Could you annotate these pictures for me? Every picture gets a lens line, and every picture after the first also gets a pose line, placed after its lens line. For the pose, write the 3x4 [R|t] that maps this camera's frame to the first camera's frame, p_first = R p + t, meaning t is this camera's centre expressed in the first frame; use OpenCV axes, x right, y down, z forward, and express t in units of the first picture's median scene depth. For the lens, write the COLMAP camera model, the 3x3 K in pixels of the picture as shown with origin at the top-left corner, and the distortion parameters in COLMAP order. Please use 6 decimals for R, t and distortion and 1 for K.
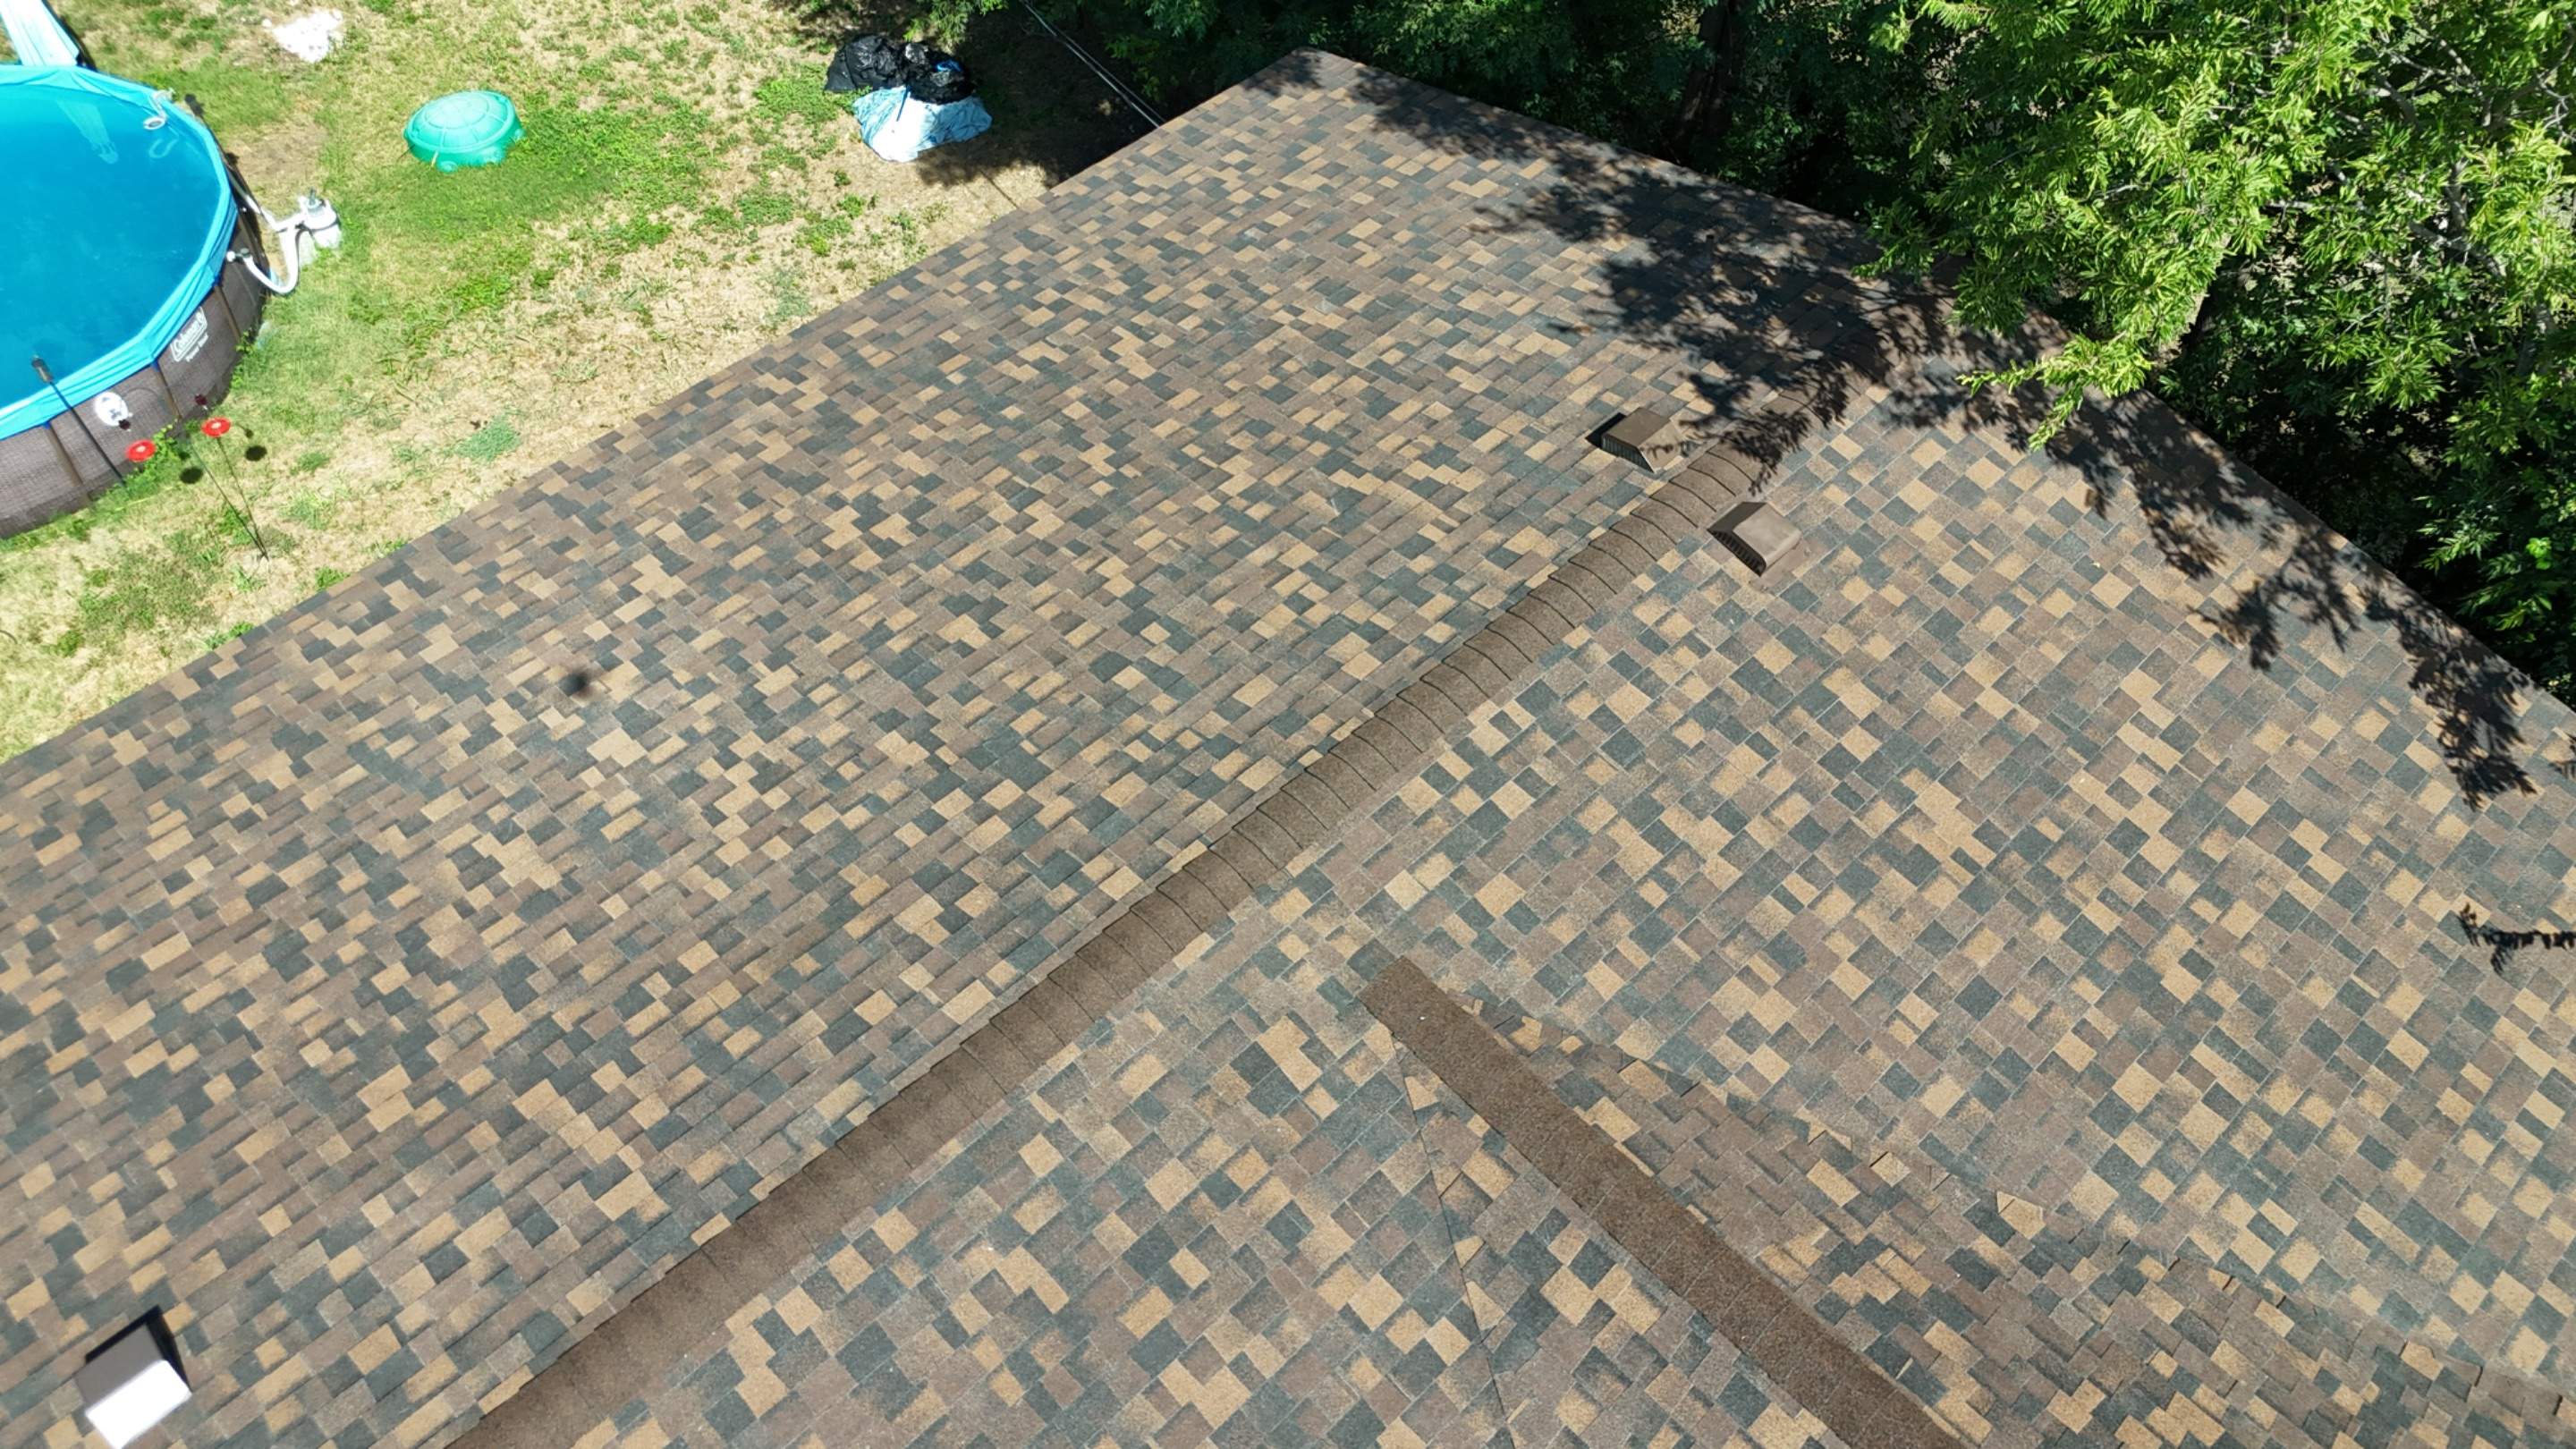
lens RADIAL K [[1892.9, 0, 1291.7], [0, 1892.9, 720.8], [0, 0, 1]] dist [0.079772, -0.076358]
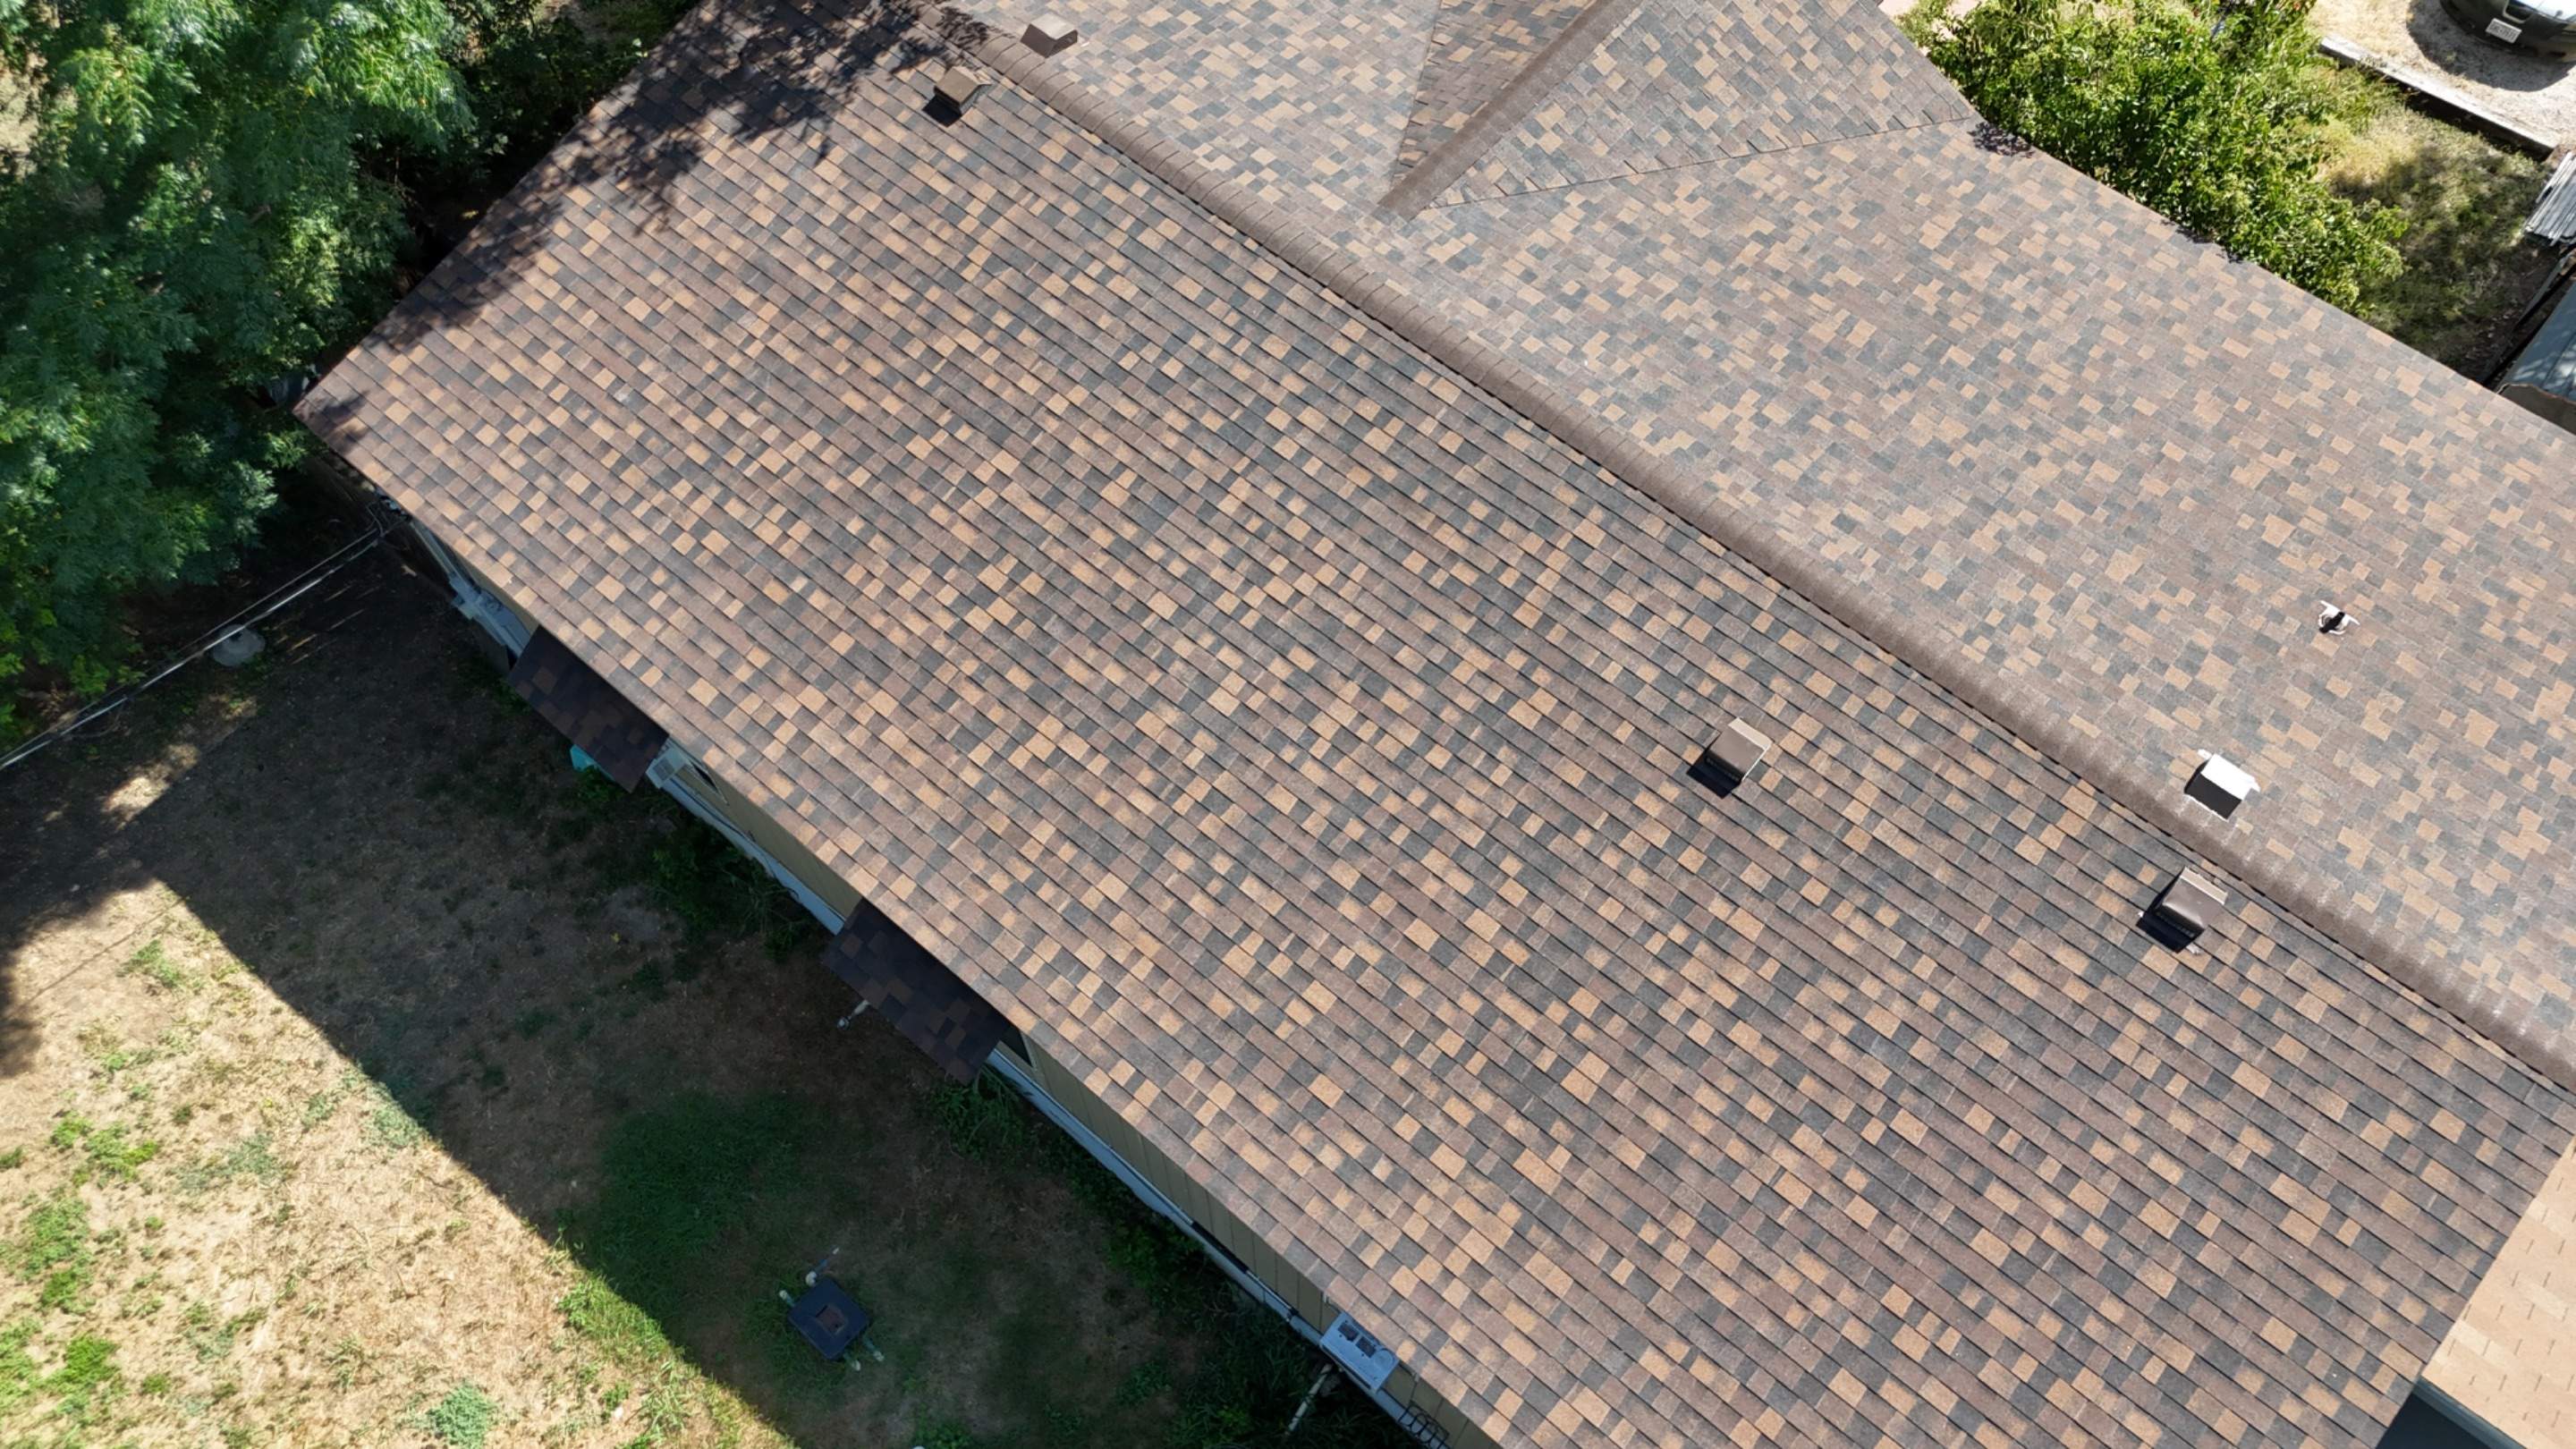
lens RADIAL K [[1885.4, 0, 1293.0], [0, 1885.4, 720.0], [0, 0, 1]] dist [0.180683, -0.471675]
pose [[-0.104590, -0.876708, 0.469514, -1.065782], [0.784319, 0.217559, 0.580957, -0.774043], [-0.611477, 0.429011, 0.664865, 0.075807]]
